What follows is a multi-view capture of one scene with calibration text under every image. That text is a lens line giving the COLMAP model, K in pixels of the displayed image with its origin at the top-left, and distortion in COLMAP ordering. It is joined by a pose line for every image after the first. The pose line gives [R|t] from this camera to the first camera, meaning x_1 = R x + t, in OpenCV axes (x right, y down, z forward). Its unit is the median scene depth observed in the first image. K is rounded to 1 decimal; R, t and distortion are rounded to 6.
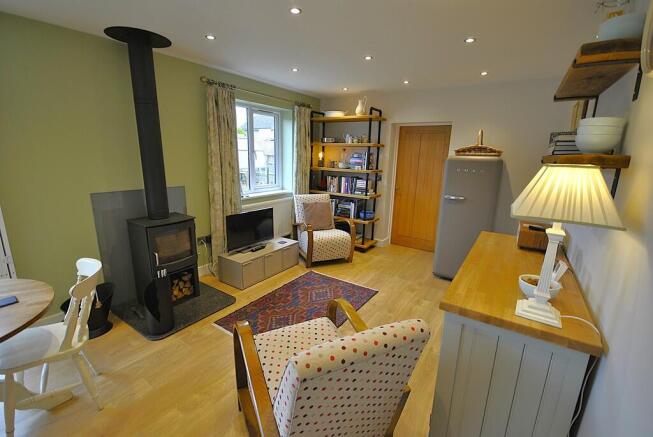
lens RADIAL K [[287.8, 0, 330.2], [0, 287.8, 215.9], [0, 0, 1]] dist [-0.002826, -0.001124]
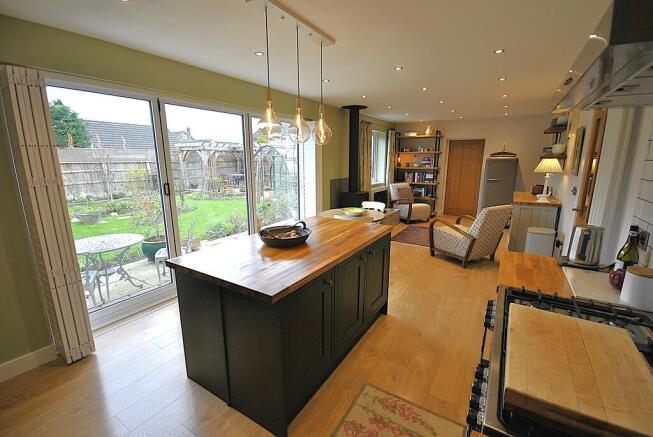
lens RADIAL K [[287.8, 0, 325.2], [0, 287.8, 219.3], [0, 0, 1]] dist [-0.002826, -0.001124]
pose [[0.999321, -0.034982, 0.011591, -0.521264], [0.035062, 0.999362, -0.006789, 0.129024], [-0.011346, 0.007190, 0.999910, -0.649159]]
